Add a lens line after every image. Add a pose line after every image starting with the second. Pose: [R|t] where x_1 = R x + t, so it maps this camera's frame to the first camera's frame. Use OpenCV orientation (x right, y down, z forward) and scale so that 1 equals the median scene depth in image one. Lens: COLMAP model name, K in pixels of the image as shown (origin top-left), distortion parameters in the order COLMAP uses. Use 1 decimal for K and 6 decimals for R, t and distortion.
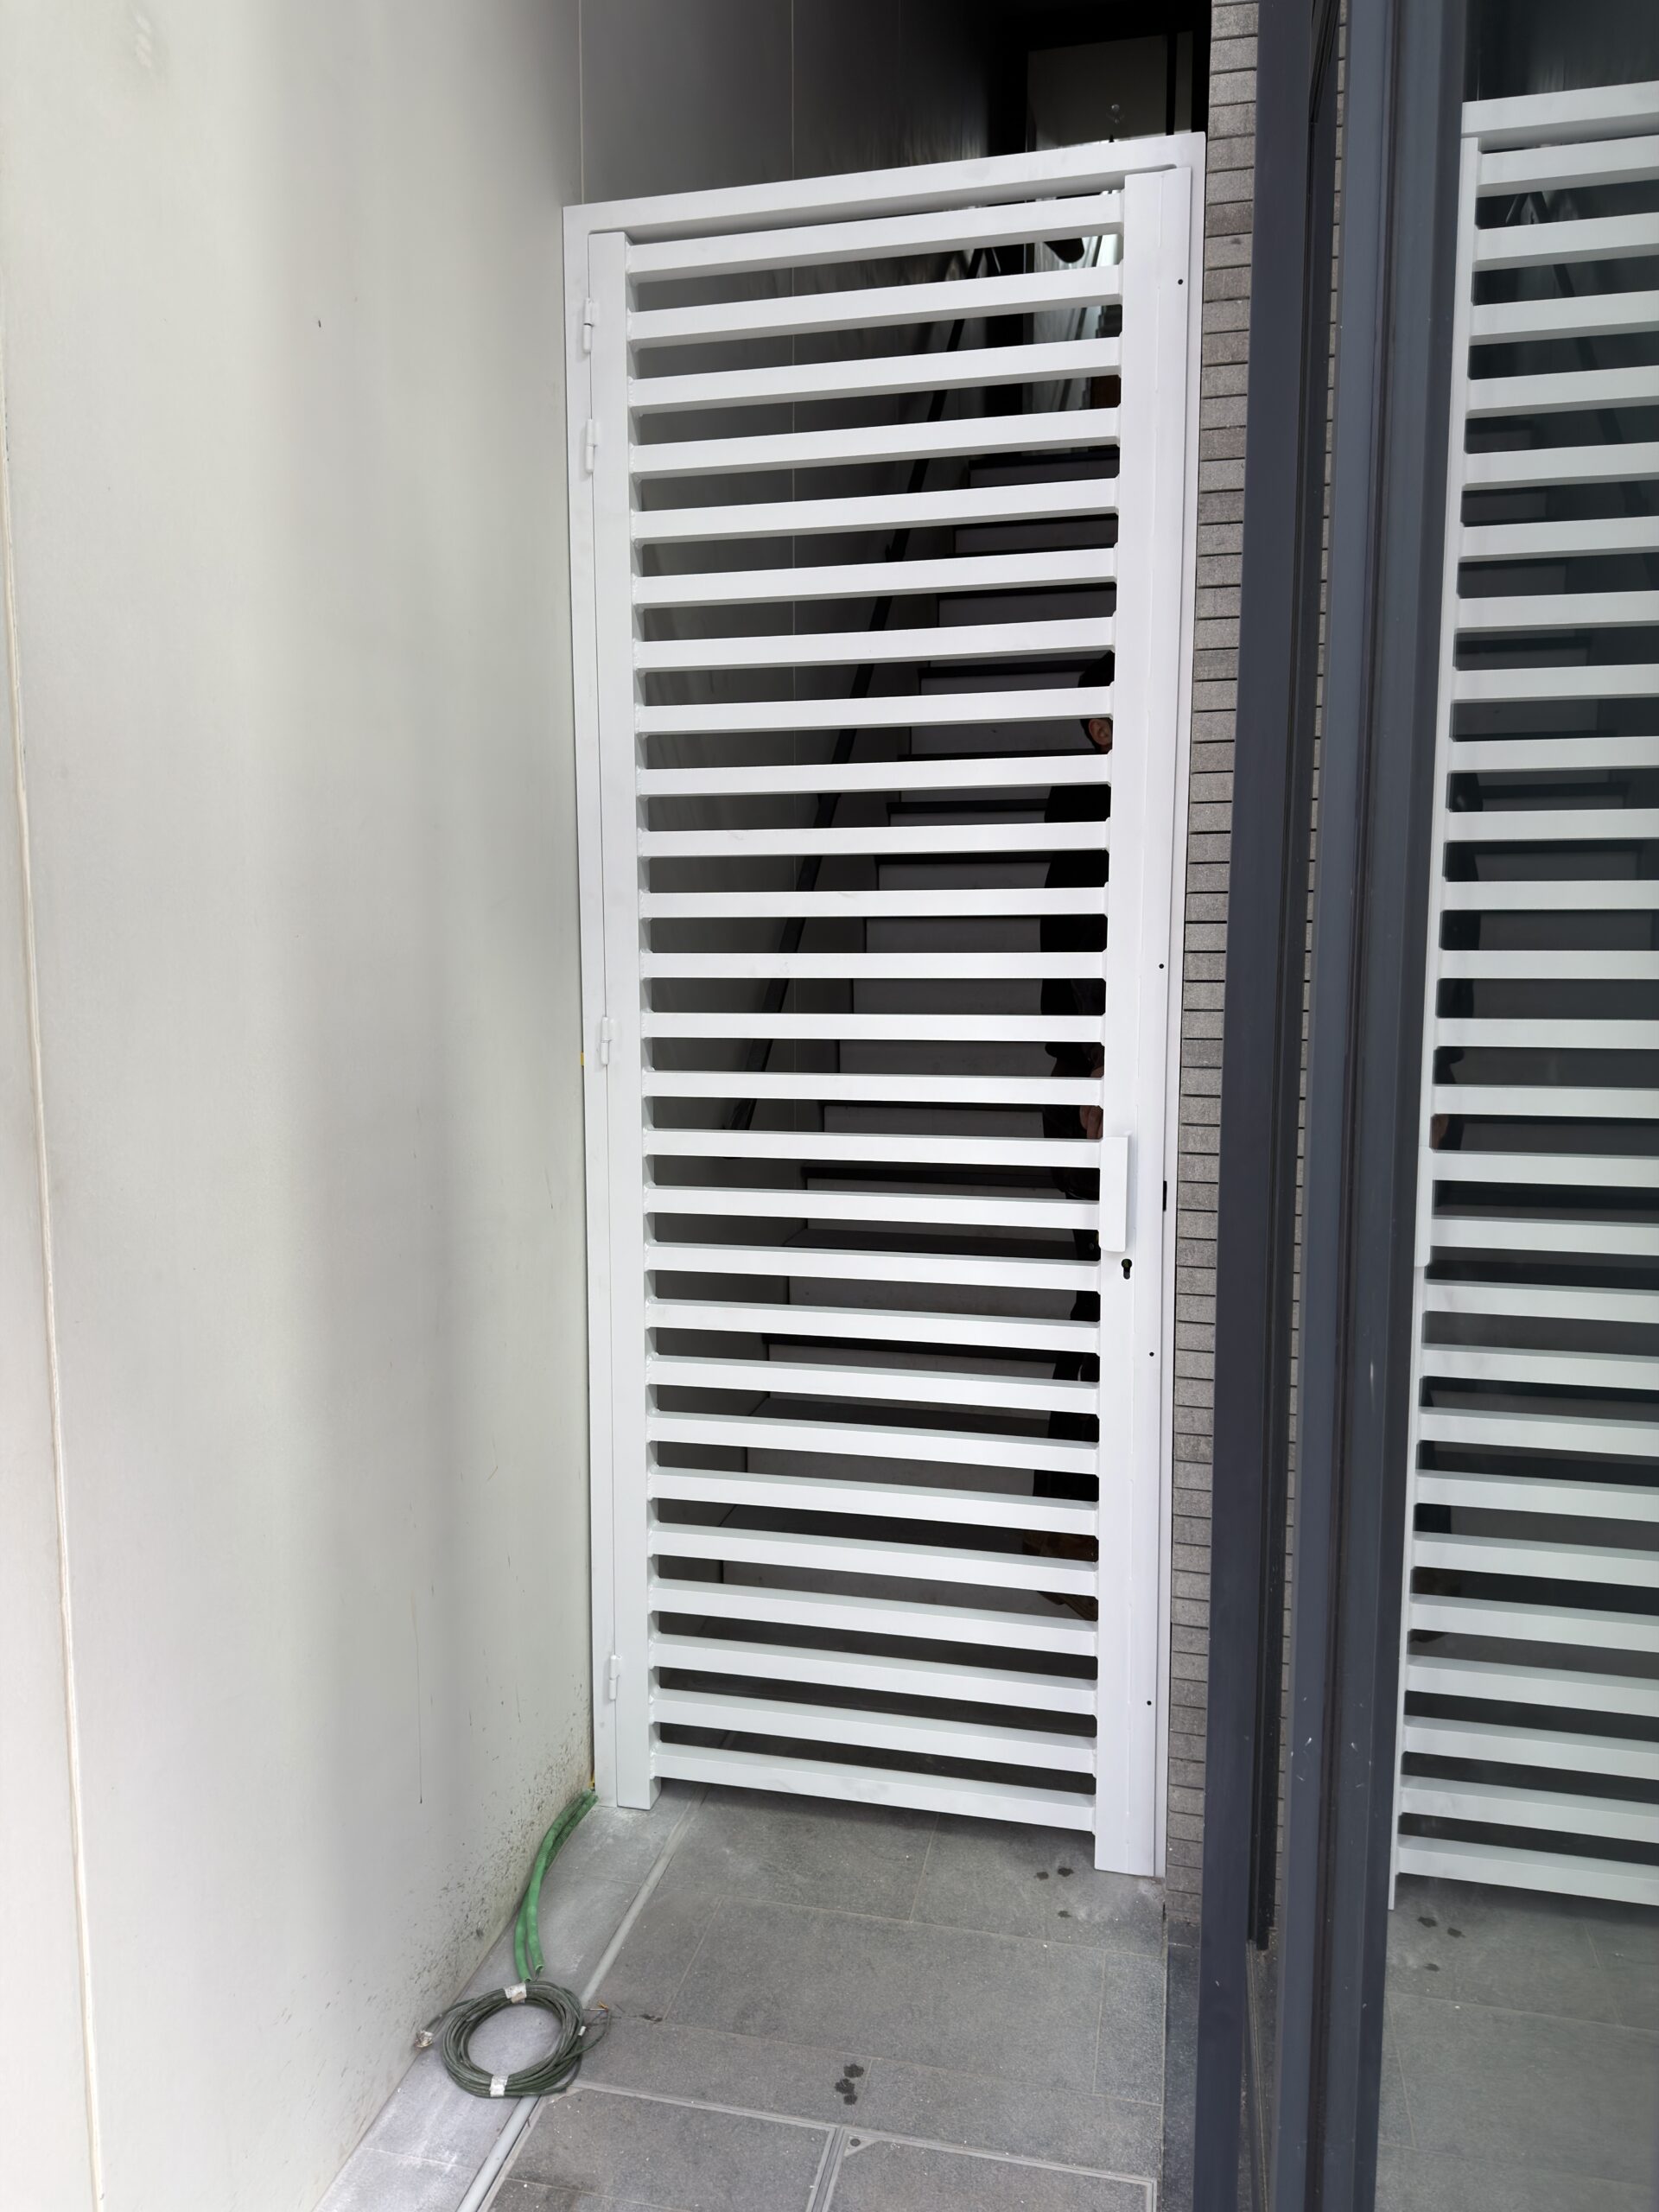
lens RADIAL K [[1559.0, 0, 830.3], [0, 1559.0, 1115.3], [0, 0, 1]] dist [0.043998, -0.035447]
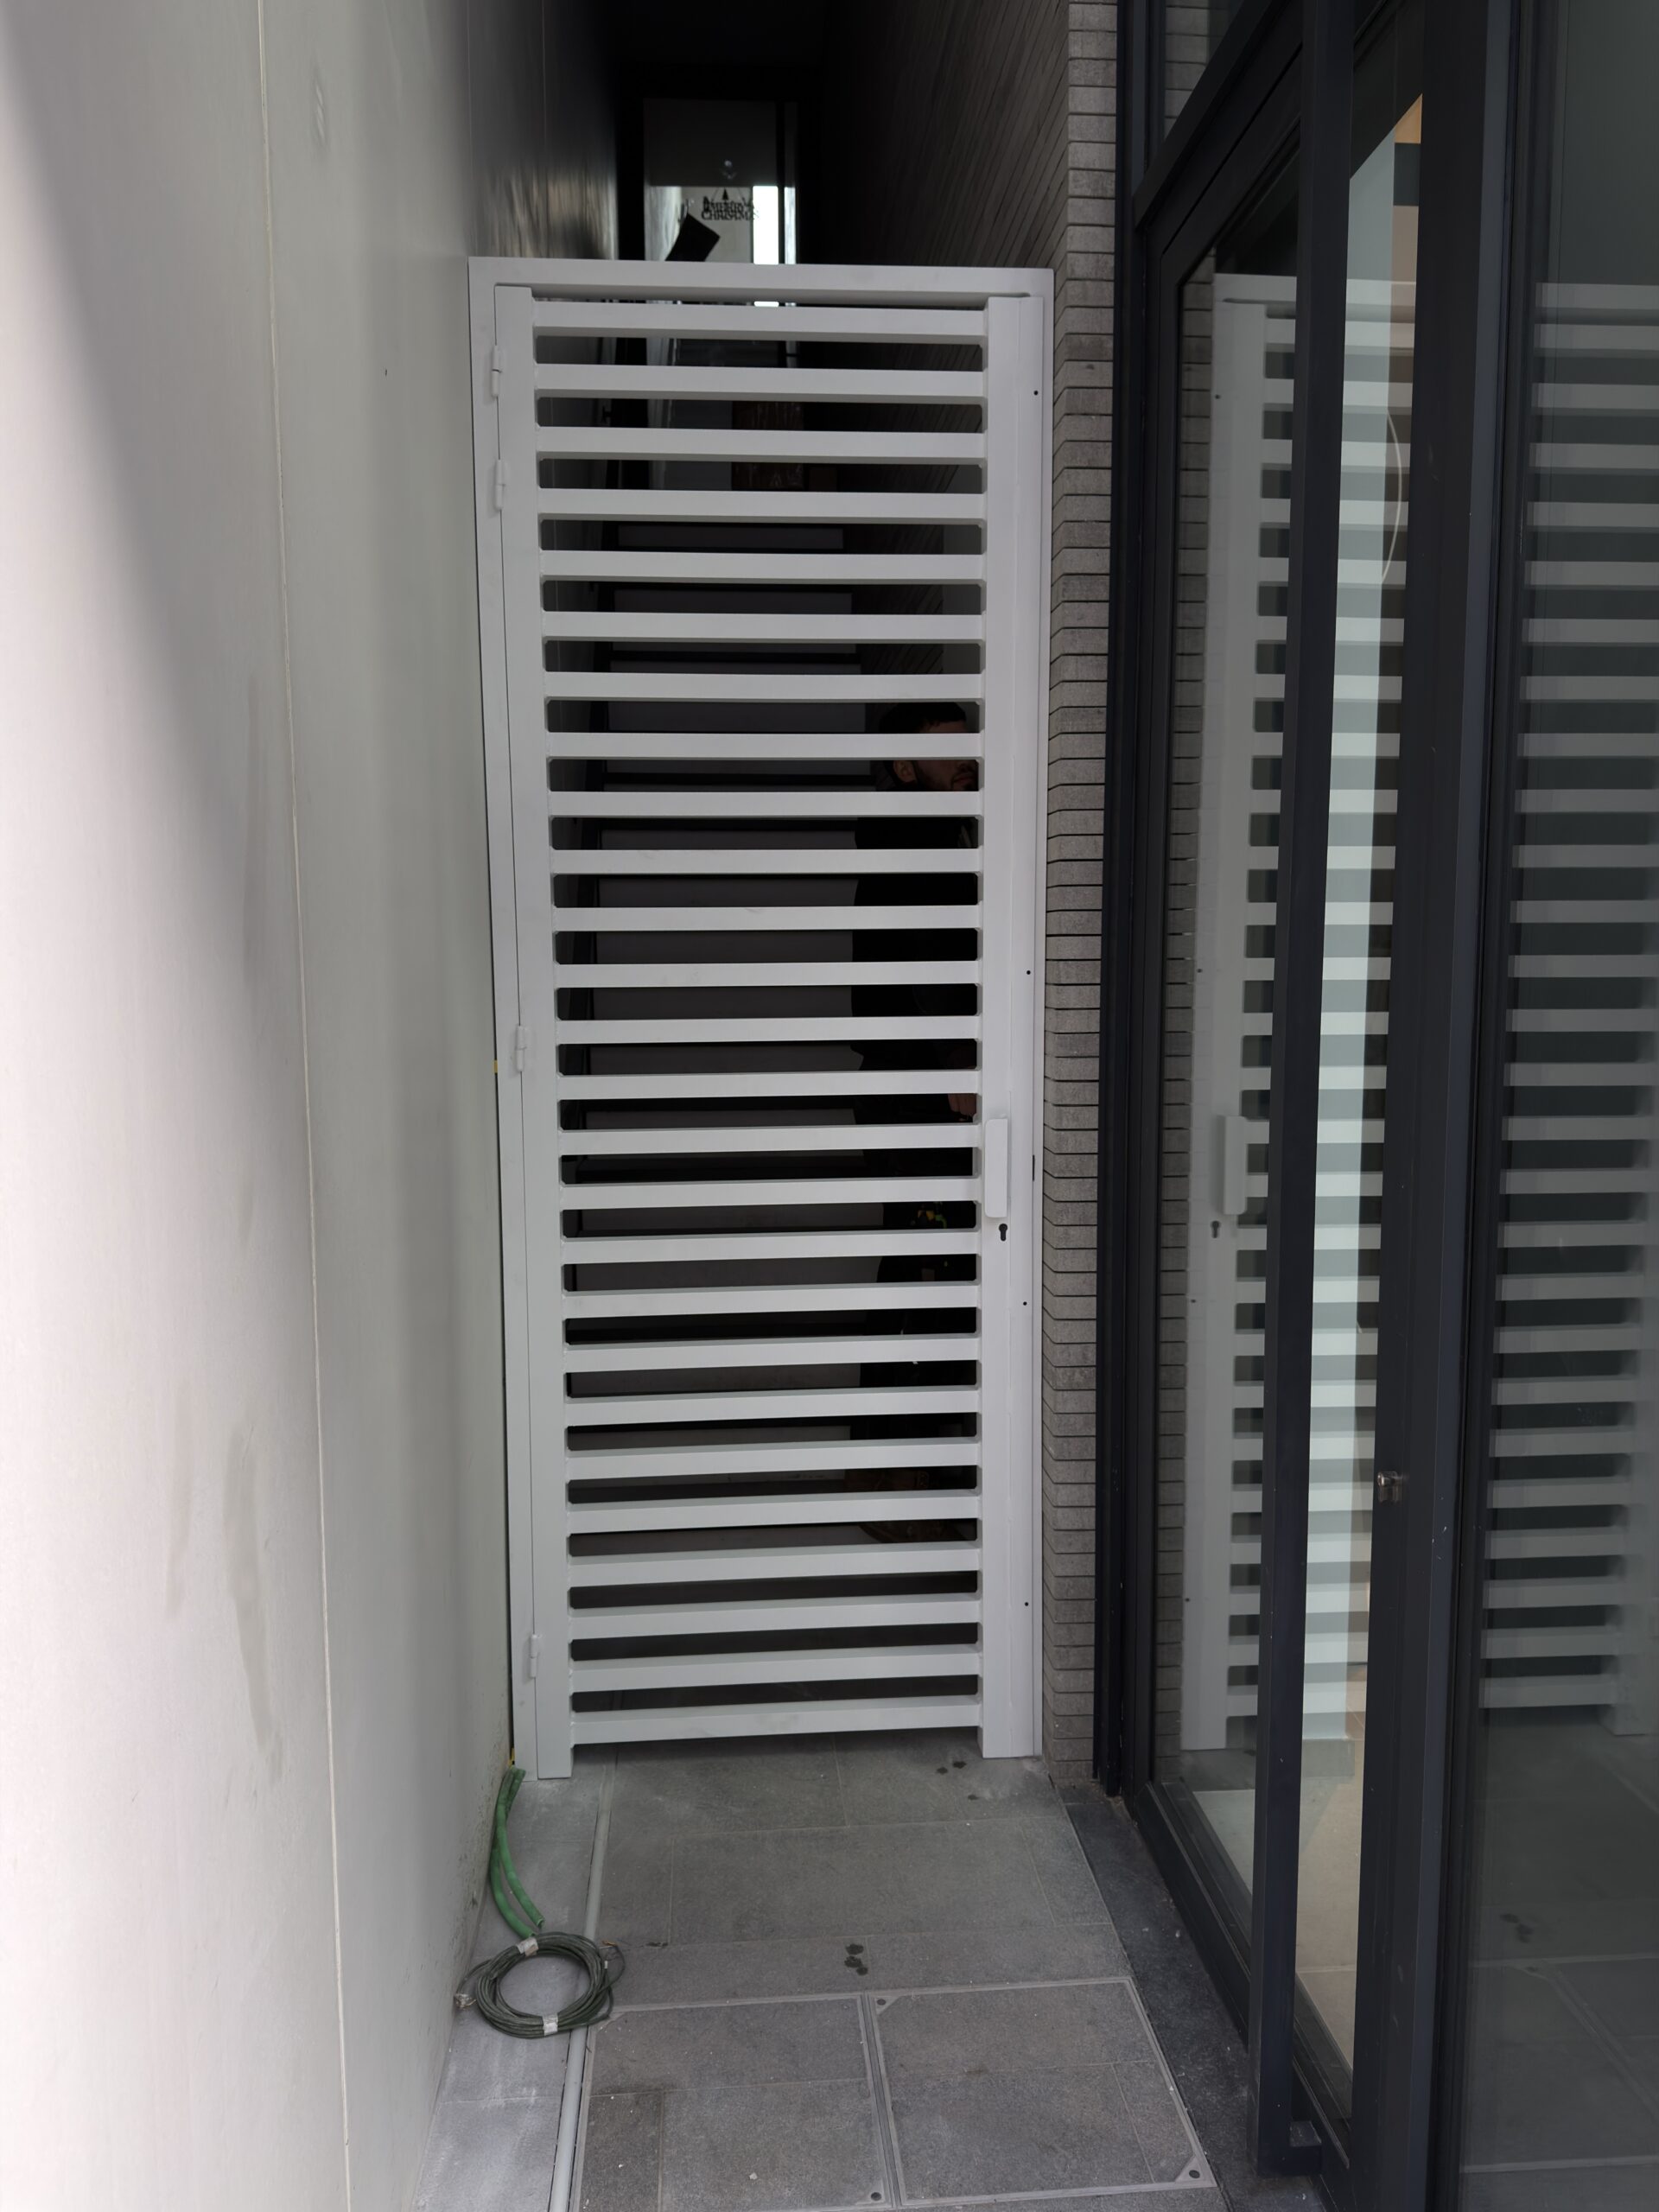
lens RADIAL K [[1559.0, 0, 828.4], [0, 1559.0, 1119.1], [0, 0, 1]] dist [0.043998, -0.035447]
pose [[0.954633, -0.038465, 0.295290, -0.282875], [0.039706, 0.999210, 0.001795, 0.006877], [-0.295126, 0.010011, 0.955406, -0.072343]]
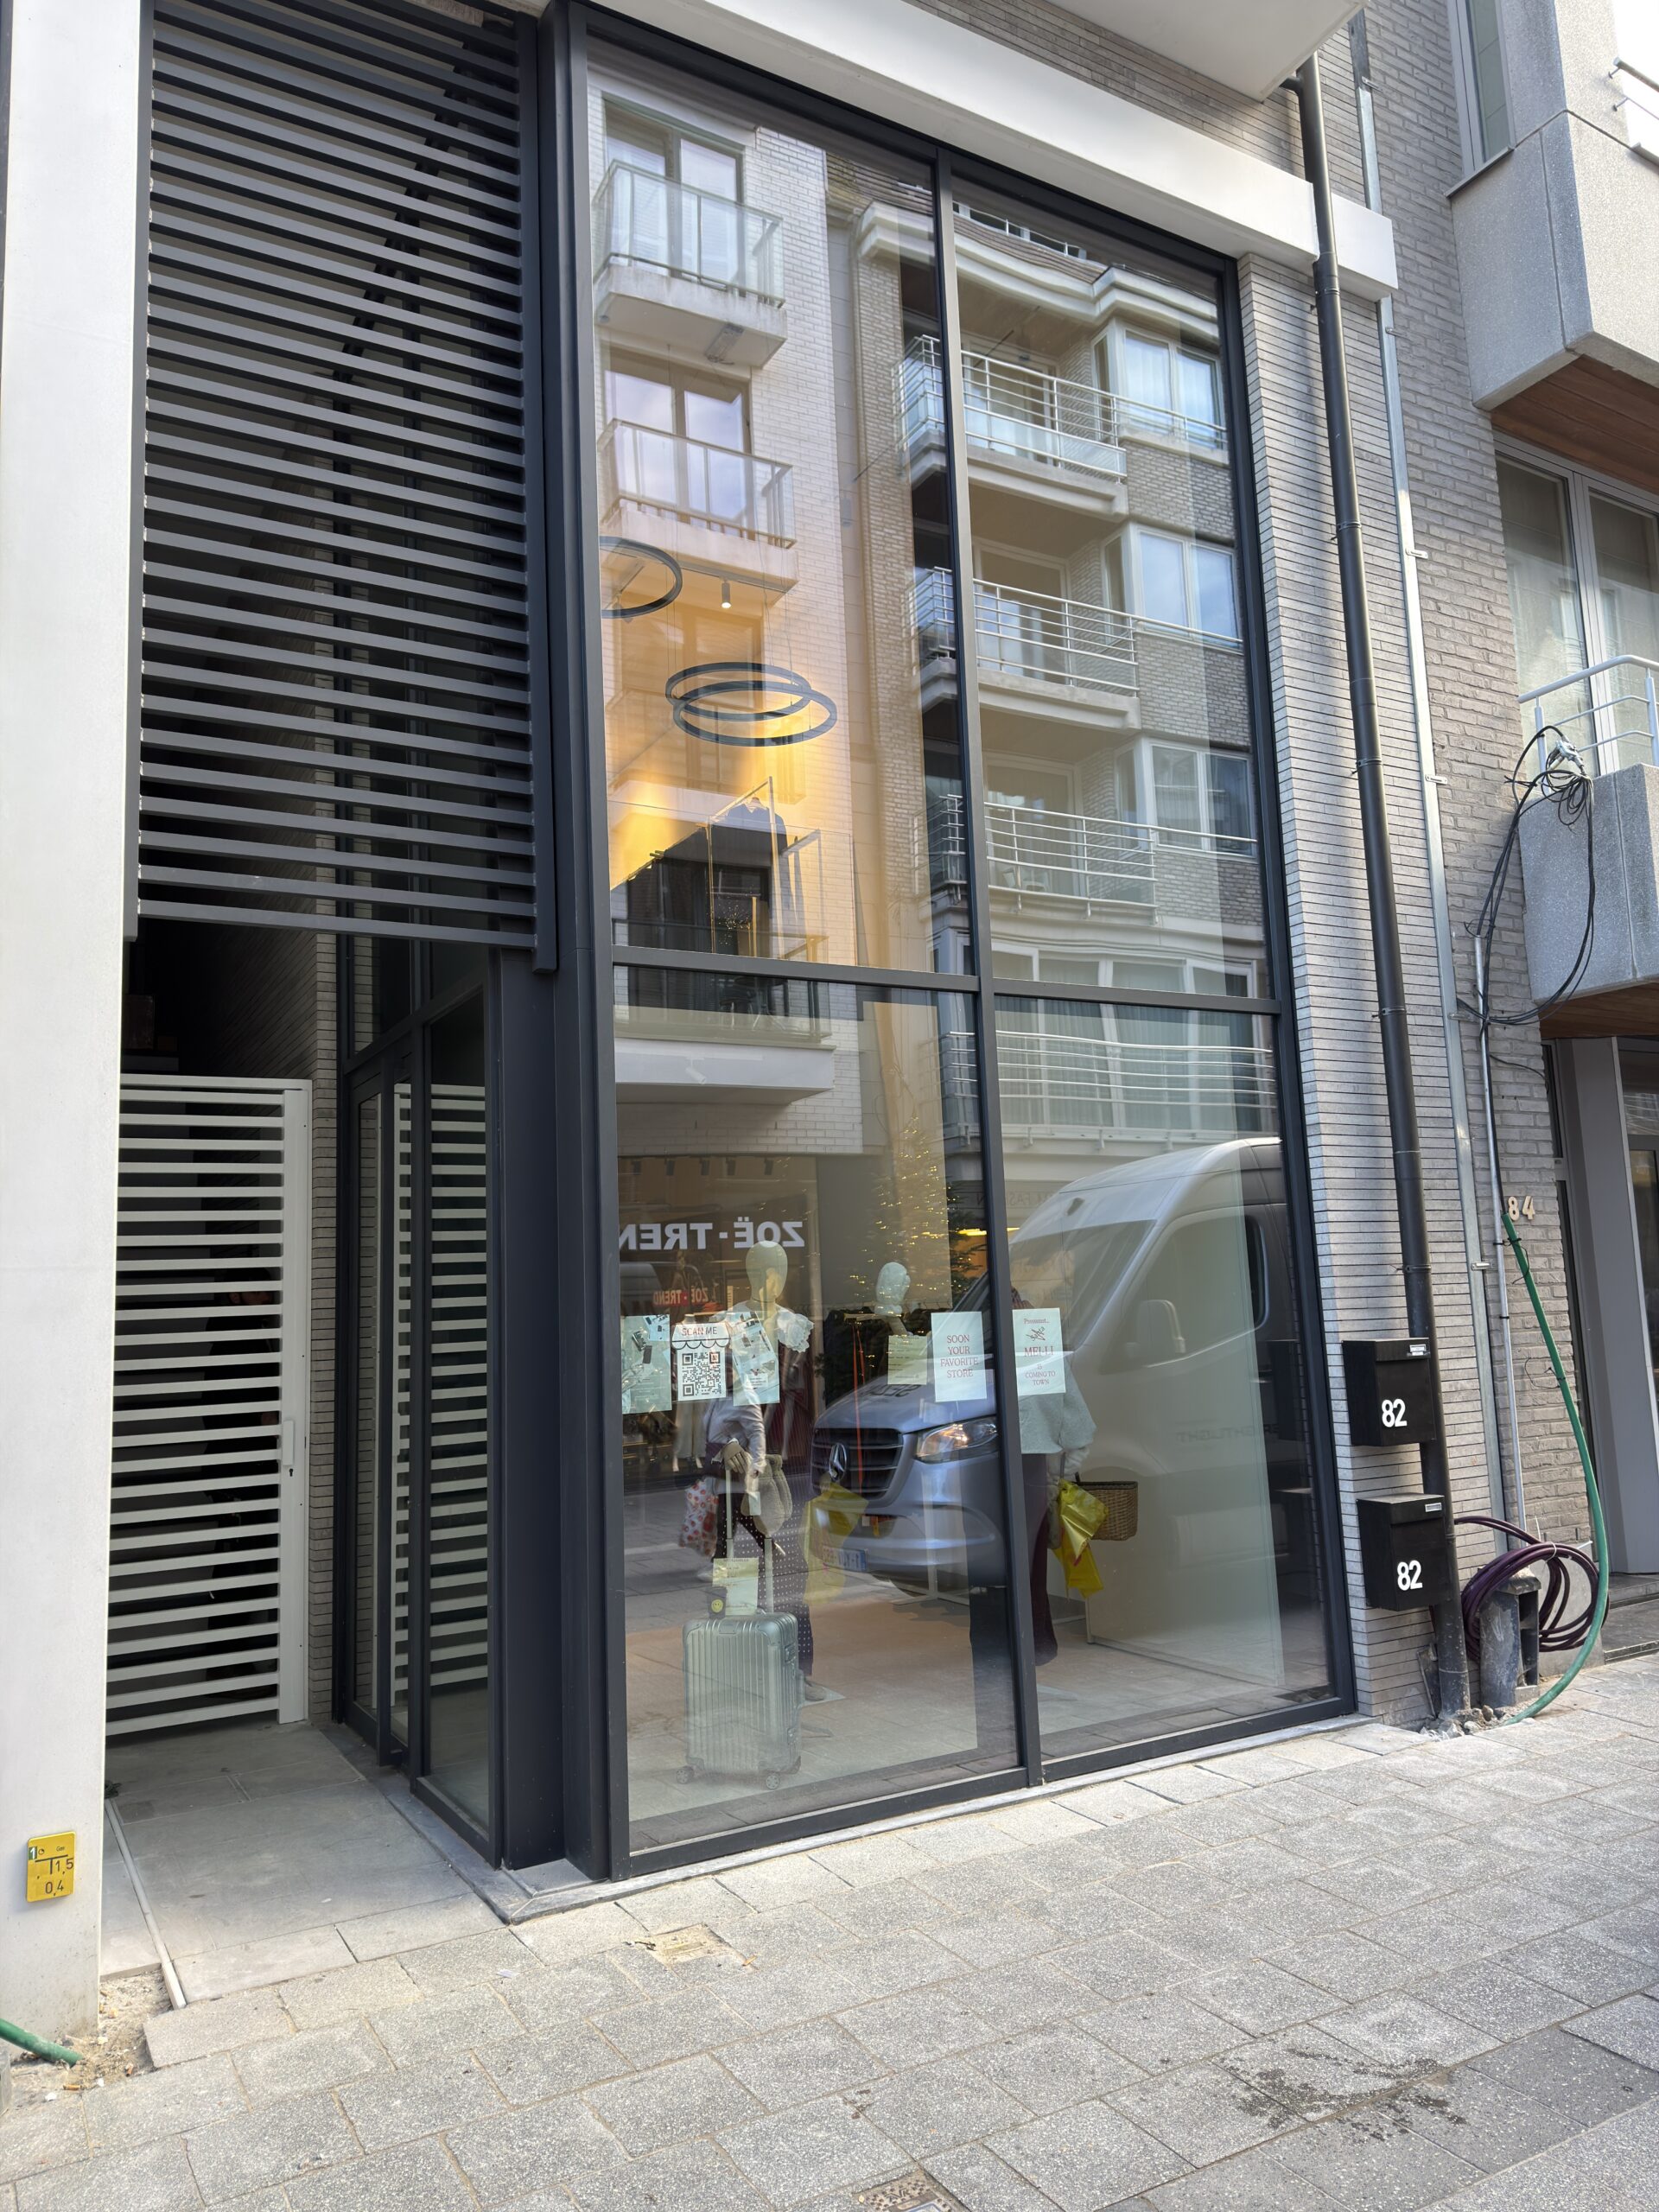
lens RADIAL K [[1559.0, 0, 846.6], [0, 1559.0, 1099.2], [0, 0, 1]] dist [0.043998, -0.035447]
pose [[0.731526, 0.064923, 0.678715, -1.004221], [0.119234, 0.967935, -0.221100, 0.194214], [-0.671307, 0.242667, 0.700329, -1.711234]]
